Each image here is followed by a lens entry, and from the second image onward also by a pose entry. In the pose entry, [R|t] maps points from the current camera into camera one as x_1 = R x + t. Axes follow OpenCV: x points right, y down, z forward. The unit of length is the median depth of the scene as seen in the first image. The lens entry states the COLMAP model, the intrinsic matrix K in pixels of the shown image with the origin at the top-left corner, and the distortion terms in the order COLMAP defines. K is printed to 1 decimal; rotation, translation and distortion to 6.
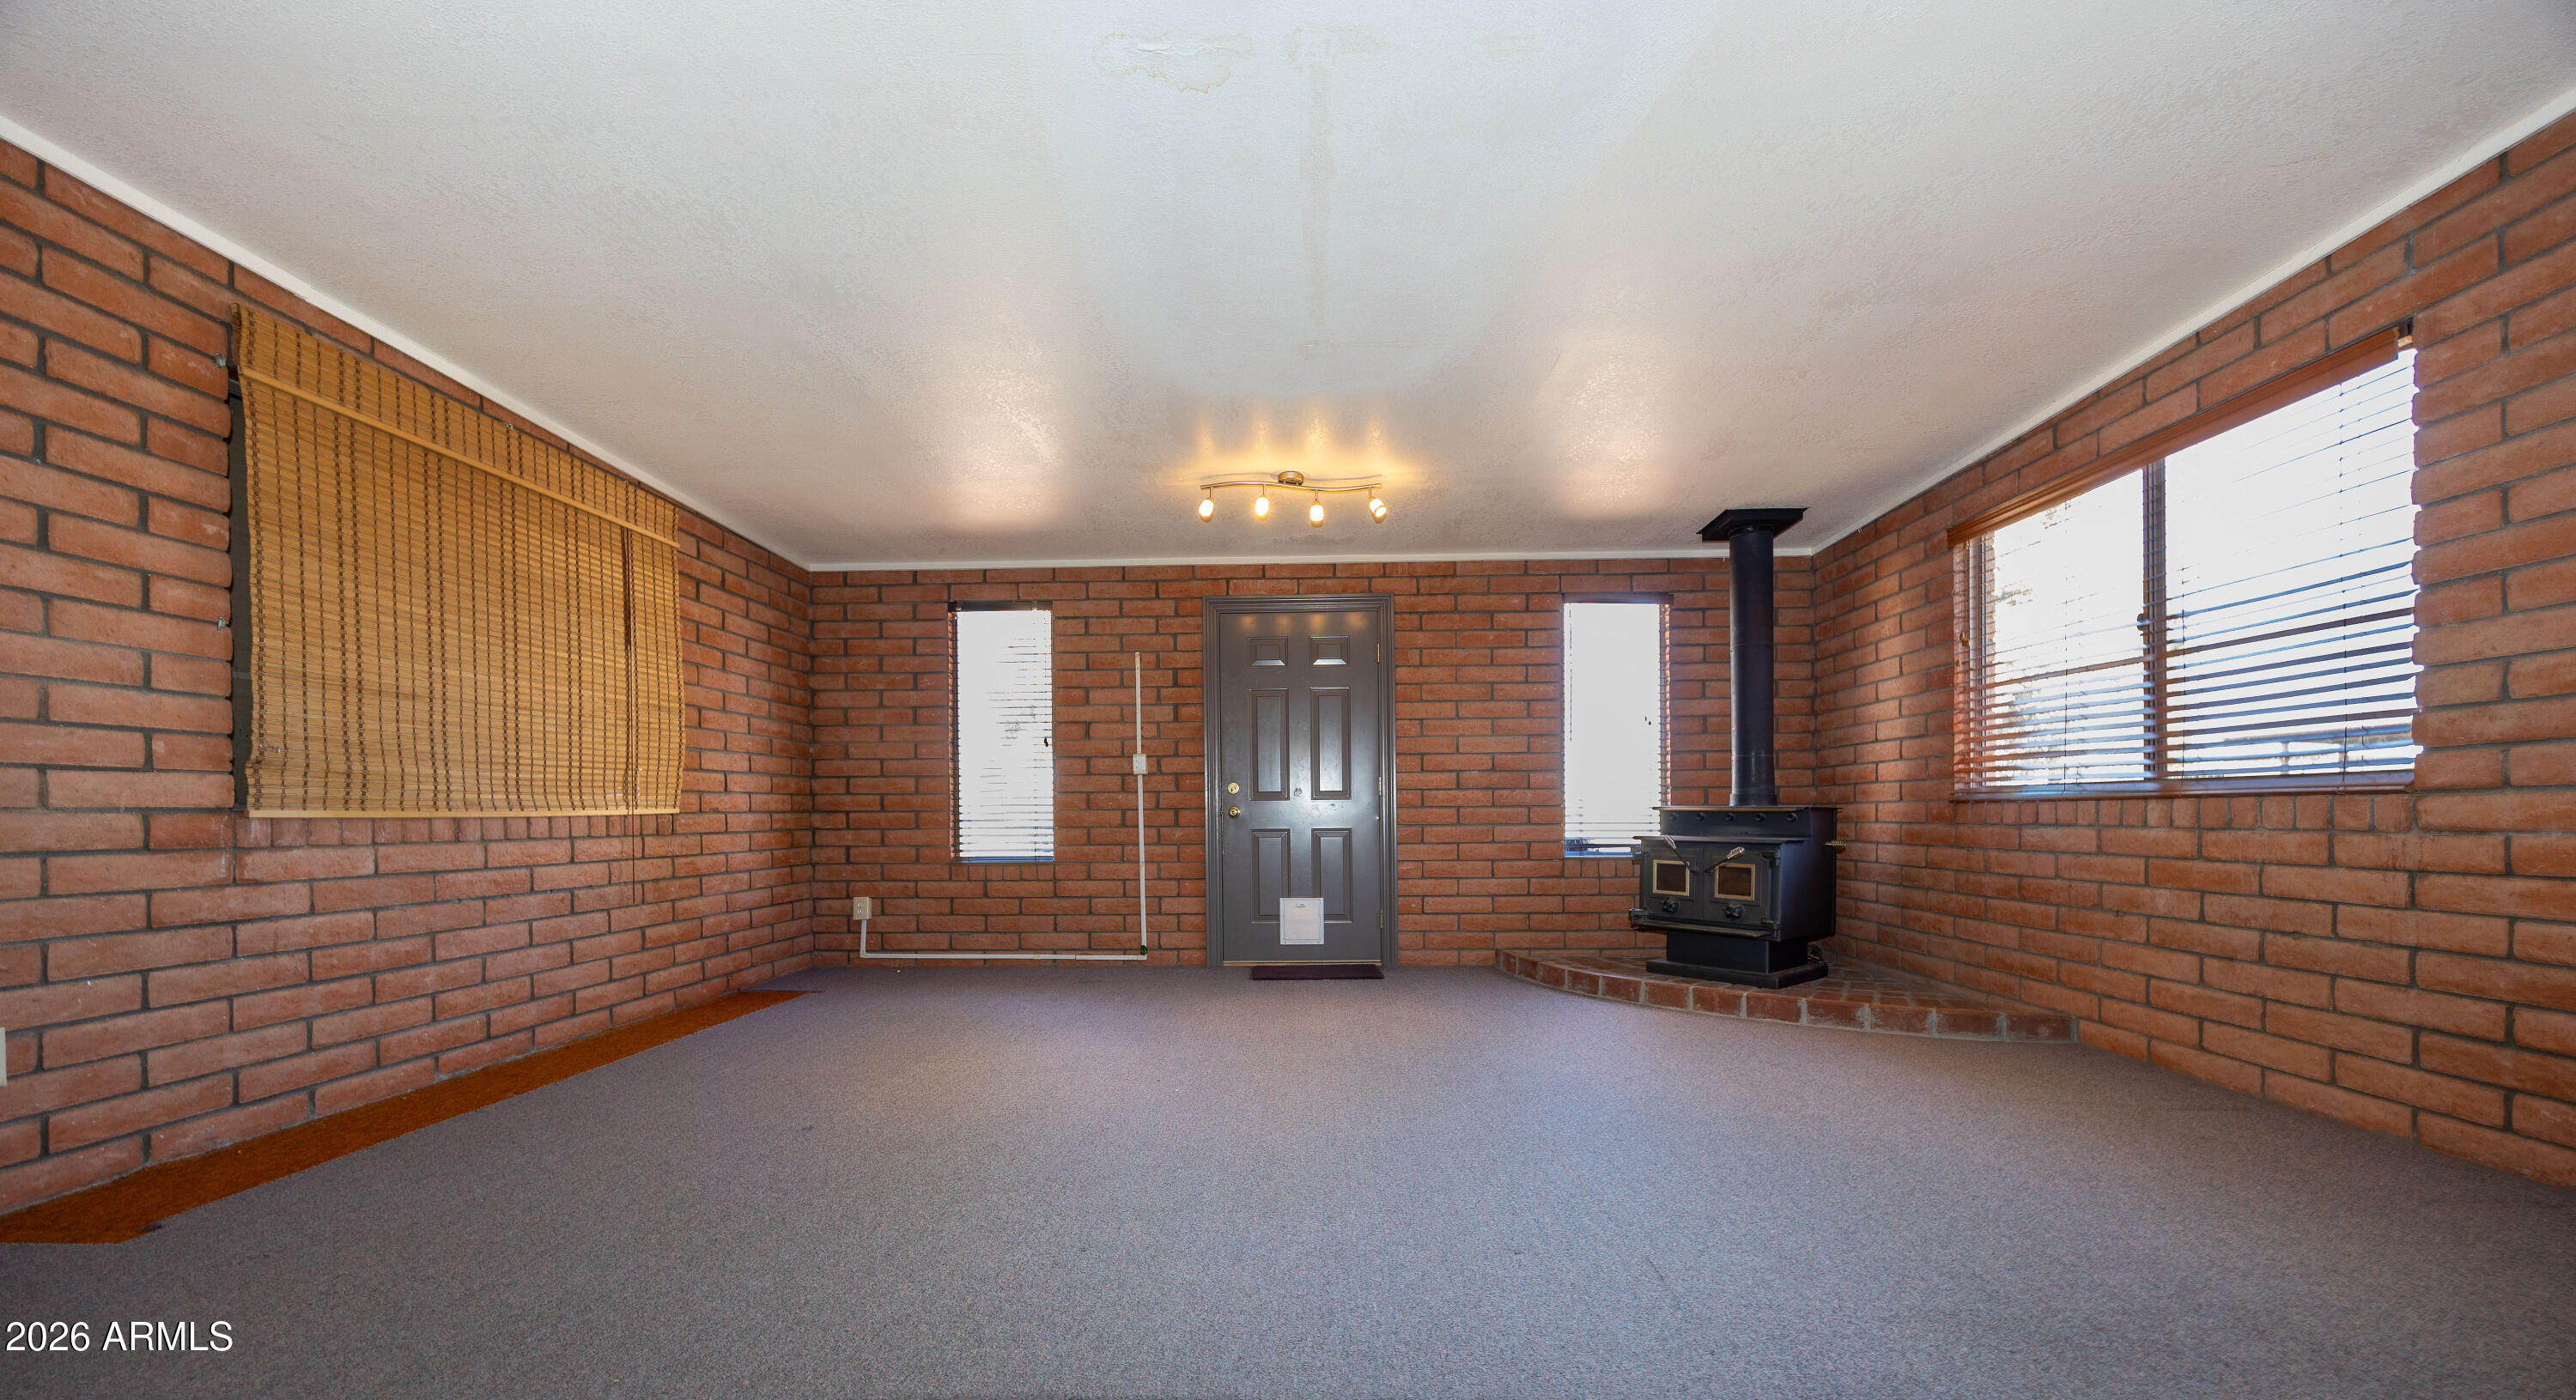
lens RADIAL K [[981.8, 0, 1288.6], [0, 981.8, 819.7], [0, 0, 1]] dist [-0.001016, -0.000128]
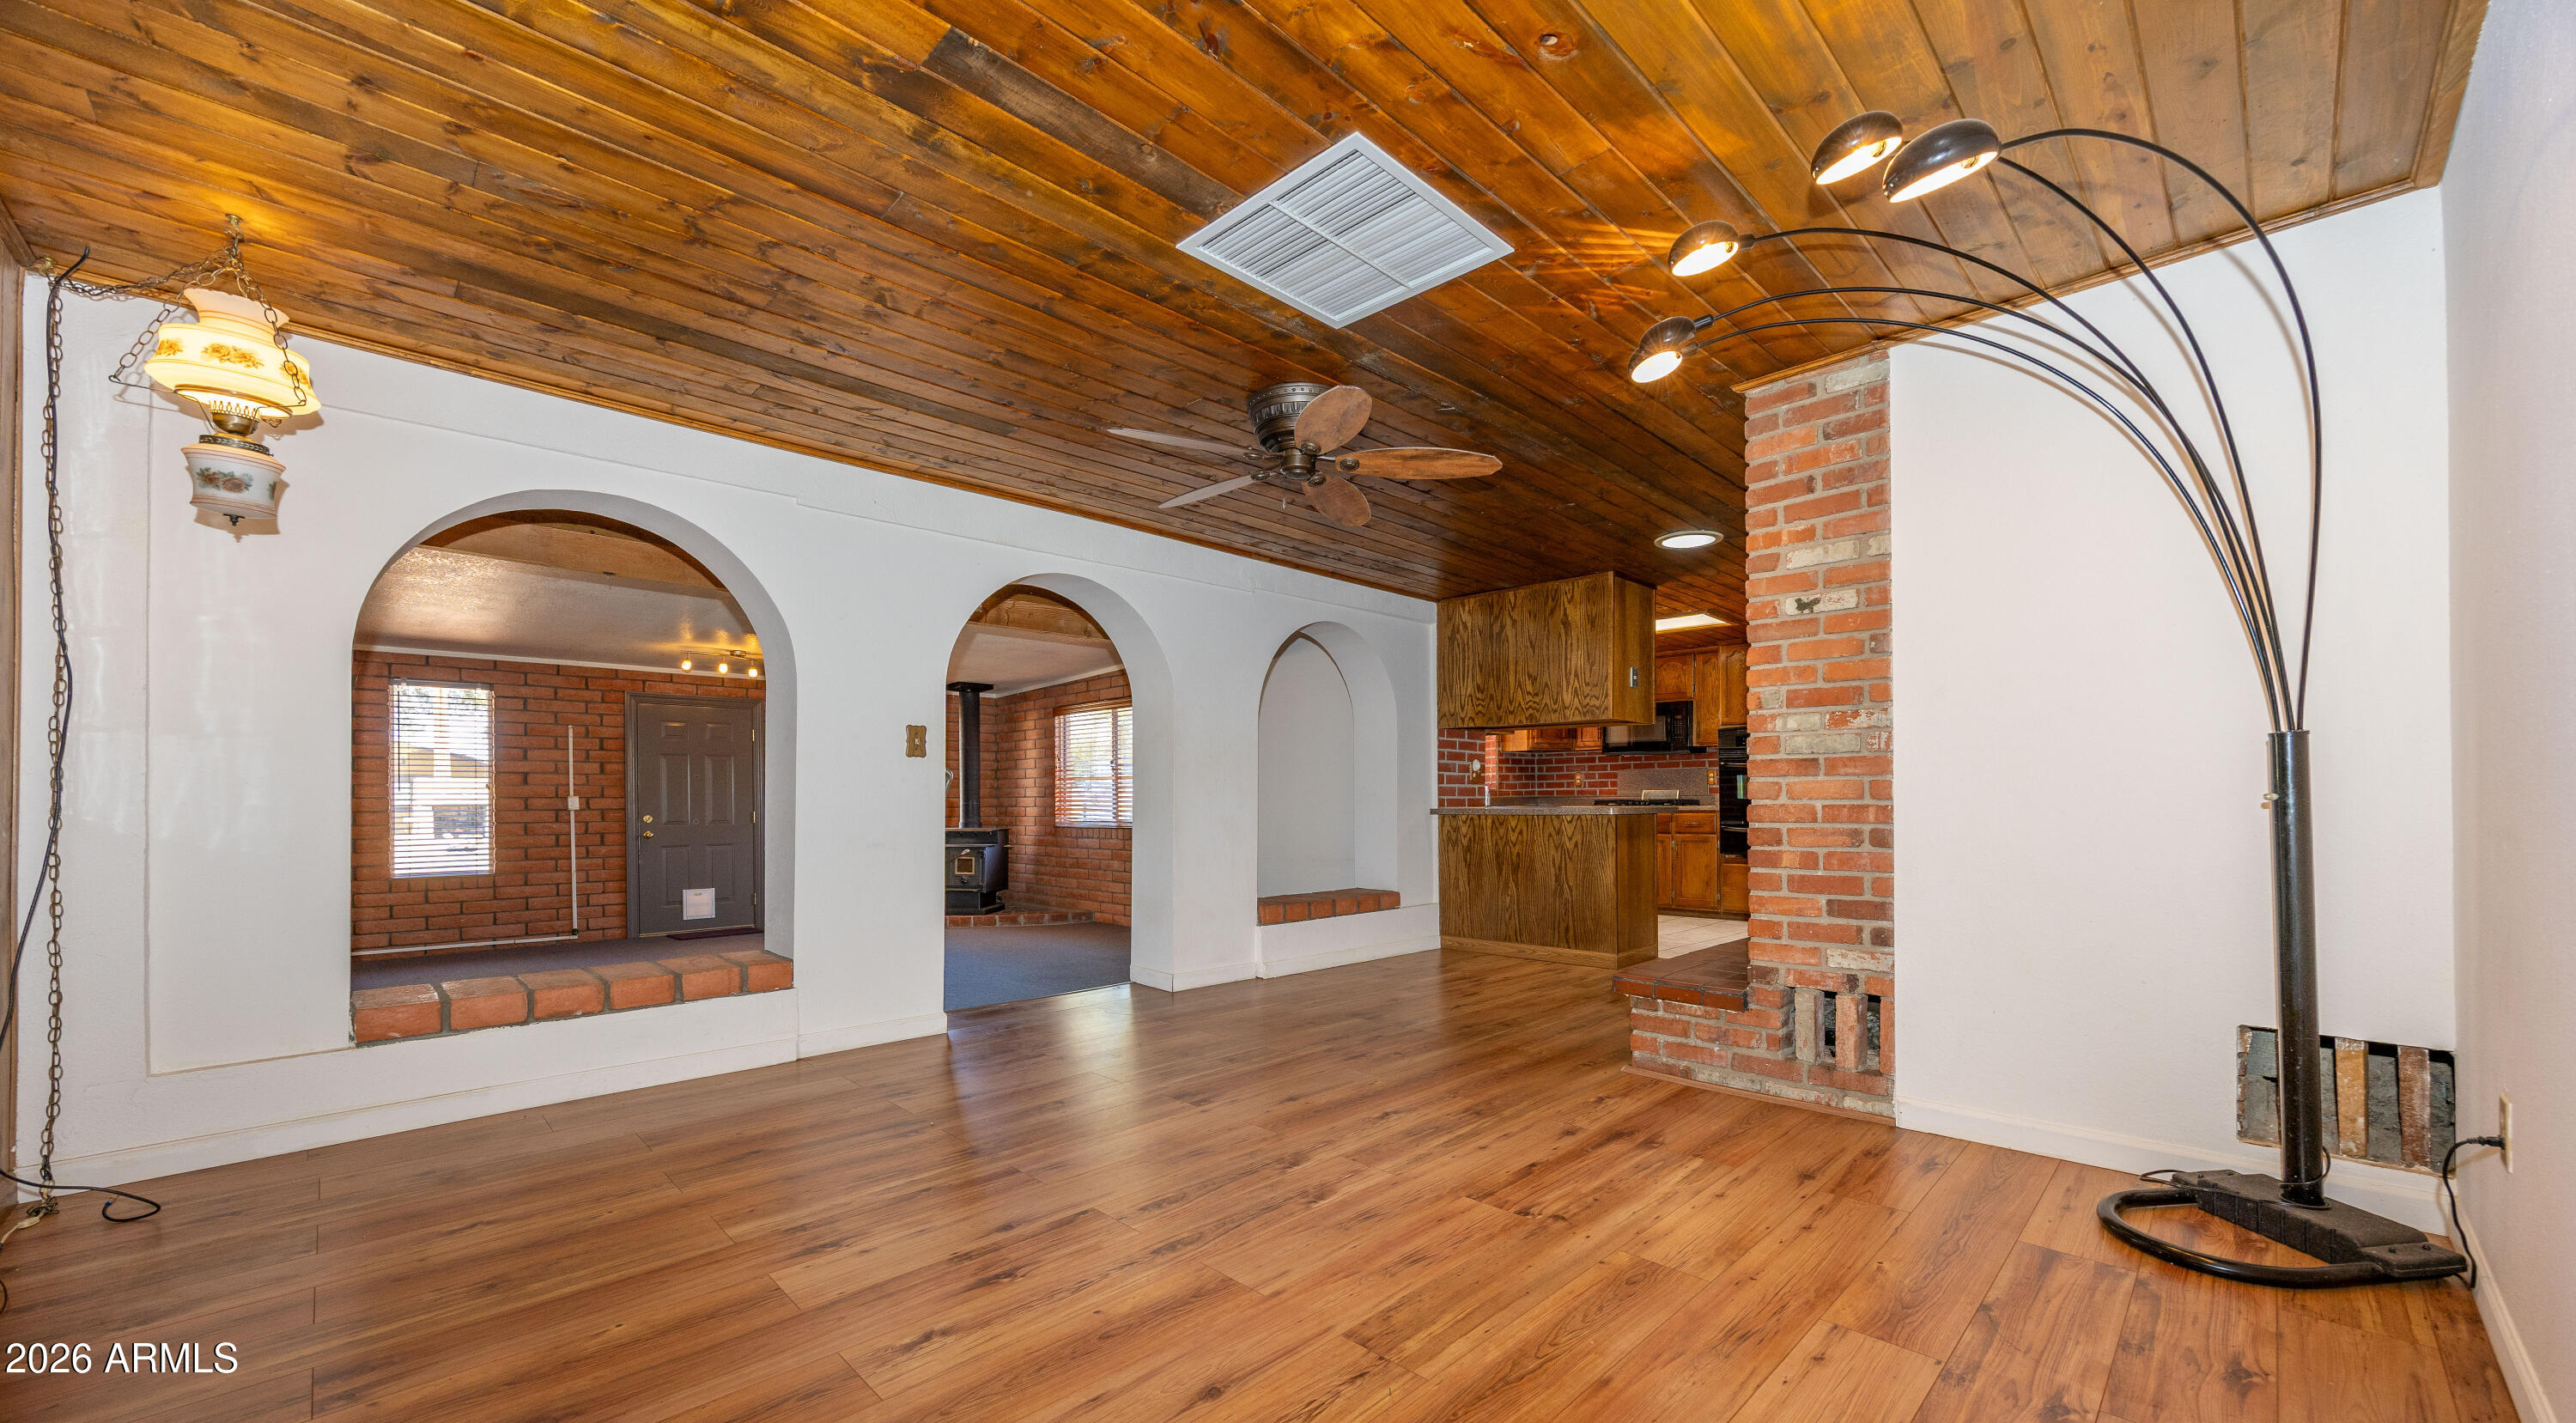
lens RADIAL K [[977.2, 0, 1289.0], [0, 977.2, 799.1], [0, 0, 1]] dist [0.000633, 0.000057]
pose [[0.691545, 0.005456, 0.722312, -0.628508], [0.004232, 0.999924, -0.011604, -0.056020], [-0.722321, 0.011082, 0.691470, -1.029848]]
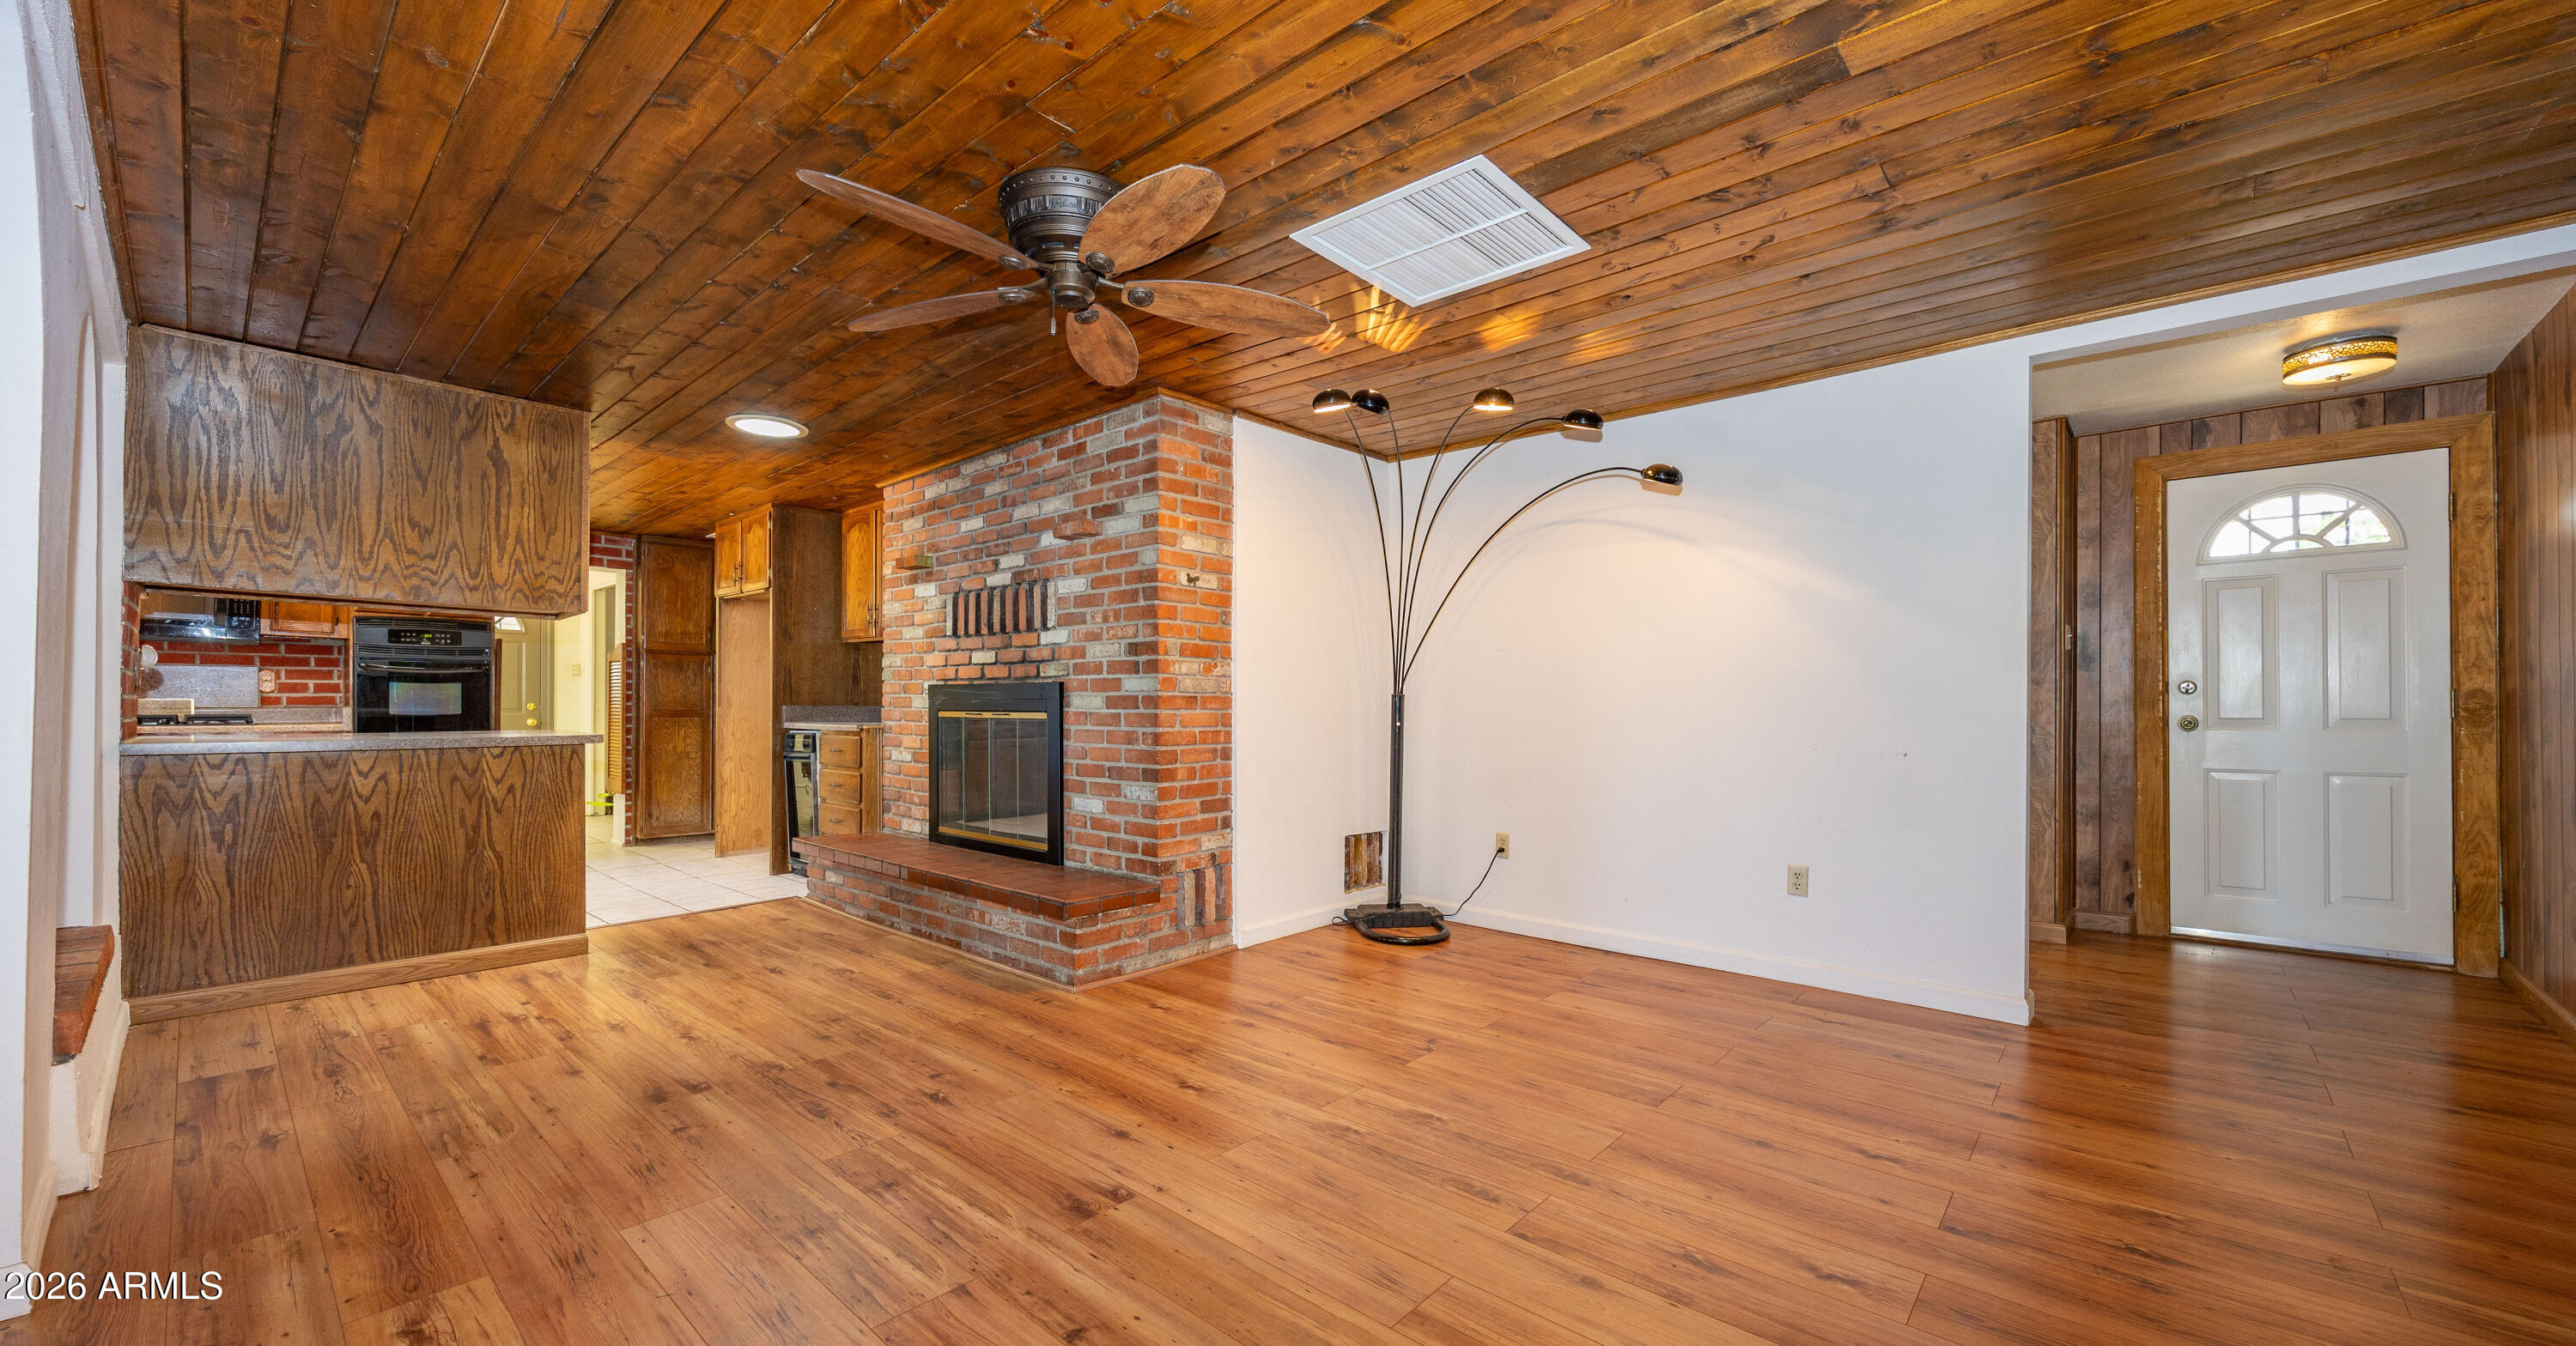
lens RADIAL K [[970.5, 0, 1292.8], [0, 970.5, 702.5], [0, 0, 1]] dist [-0.006669, 0.000338]
pose [[-0.768845, 0.004411, 0.639420, -0.523501], [0.004459, 0.999989, -0.001536, -0.084368], [-0.639420, 0.001670, -0.768856, -0.148262]]
